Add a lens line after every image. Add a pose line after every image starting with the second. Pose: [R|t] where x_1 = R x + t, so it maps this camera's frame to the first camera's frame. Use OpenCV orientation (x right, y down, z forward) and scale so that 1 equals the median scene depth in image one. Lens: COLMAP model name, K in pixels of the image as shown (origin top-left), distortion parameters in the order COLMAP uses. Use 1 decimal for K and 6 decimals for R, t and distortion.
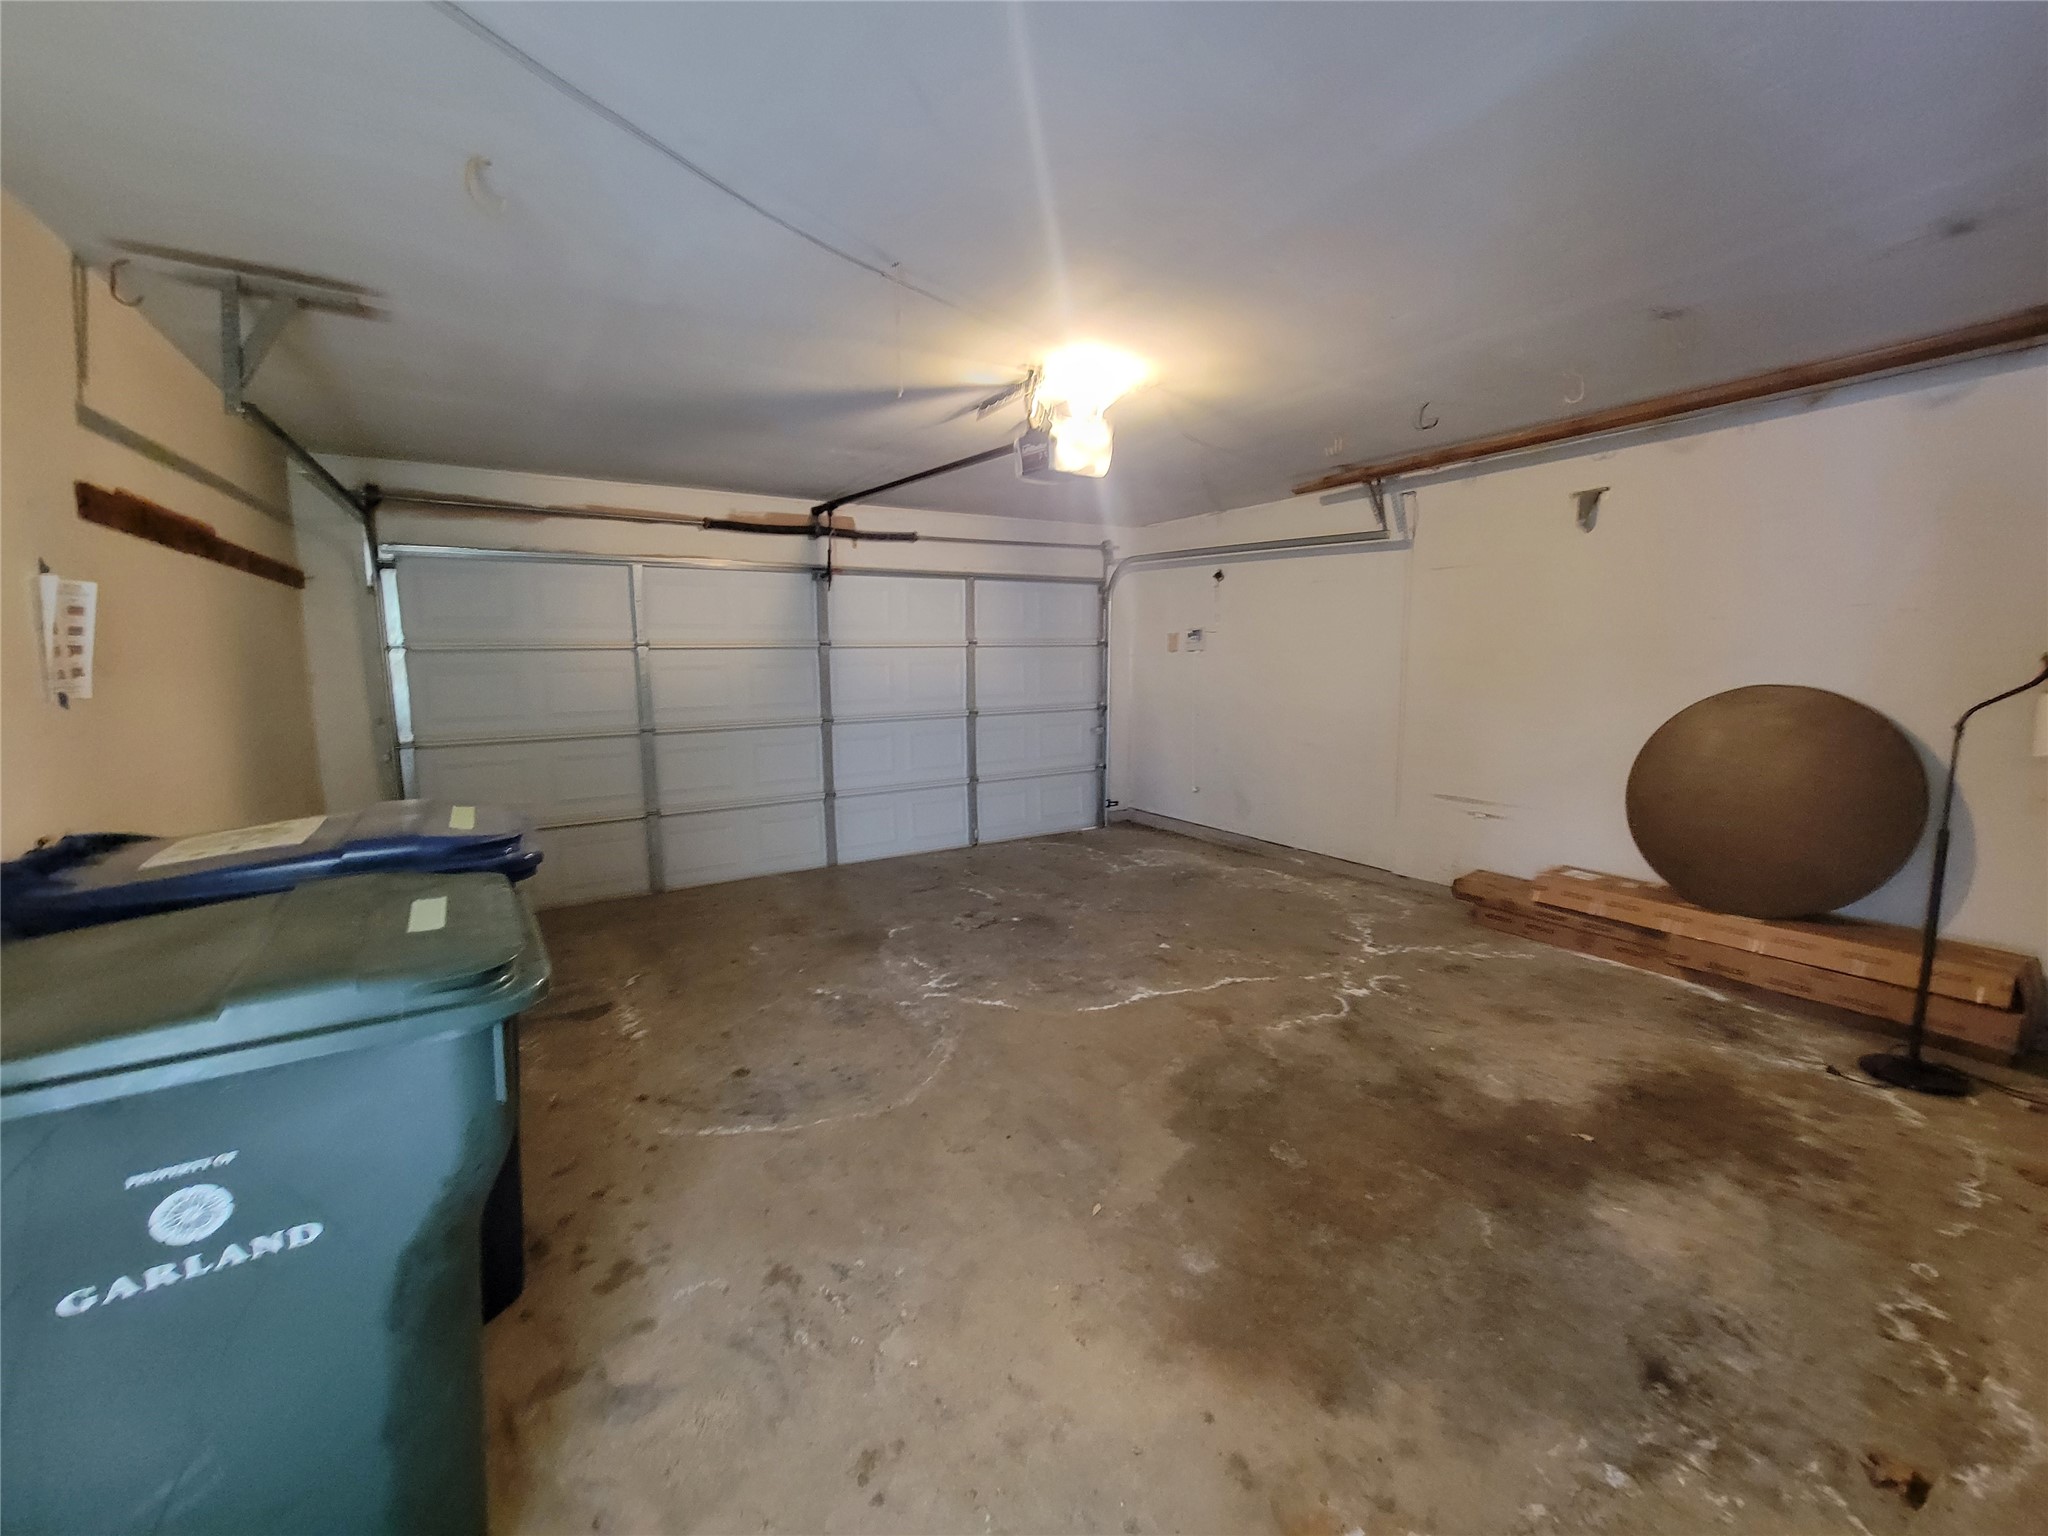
lens RADIAL K [[845.4, 0, 1016.8], [0, 845.4, 762.4], [0, 0, 1]] dist [-0.000163, -0.002140]
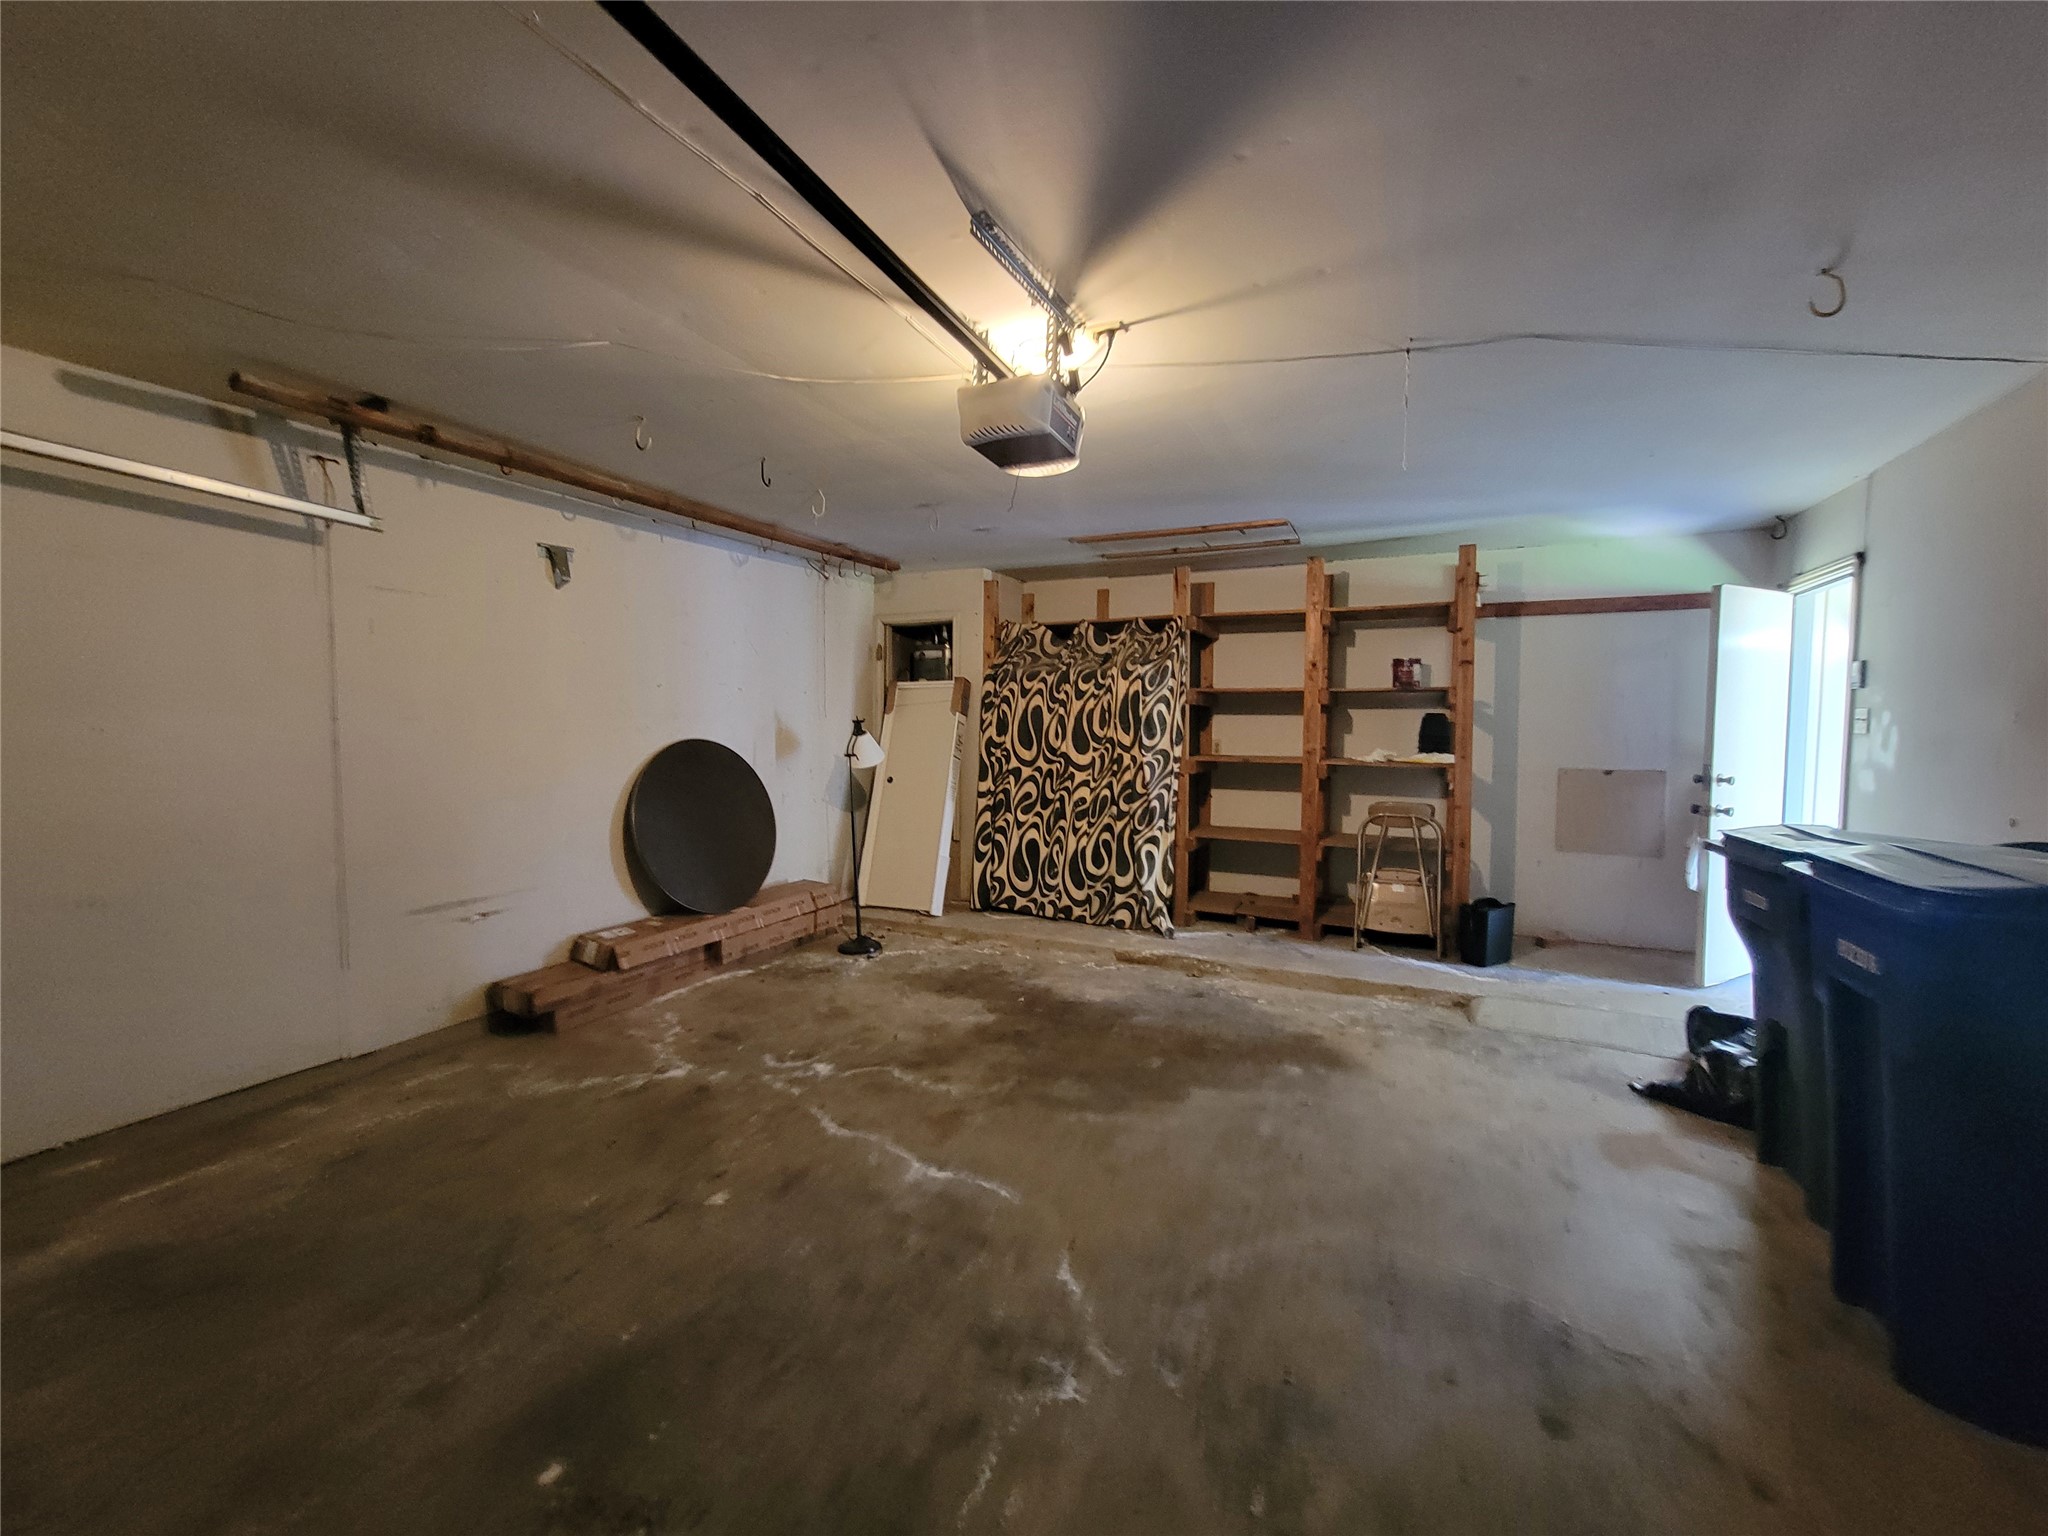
lens RADIAL K [[845.4, 0, 1016.8], [0, 845.4, 762.4], [0, 0, 1]] dist [-0.000163, -0.002140]
pose [[-0.550821, -0.033249, 0.833961, -0.522087], [0.109201, 0.987746, 0.111506, -0.155286], [-0.827449, 0.152489, -0.540441, 1.372595]]
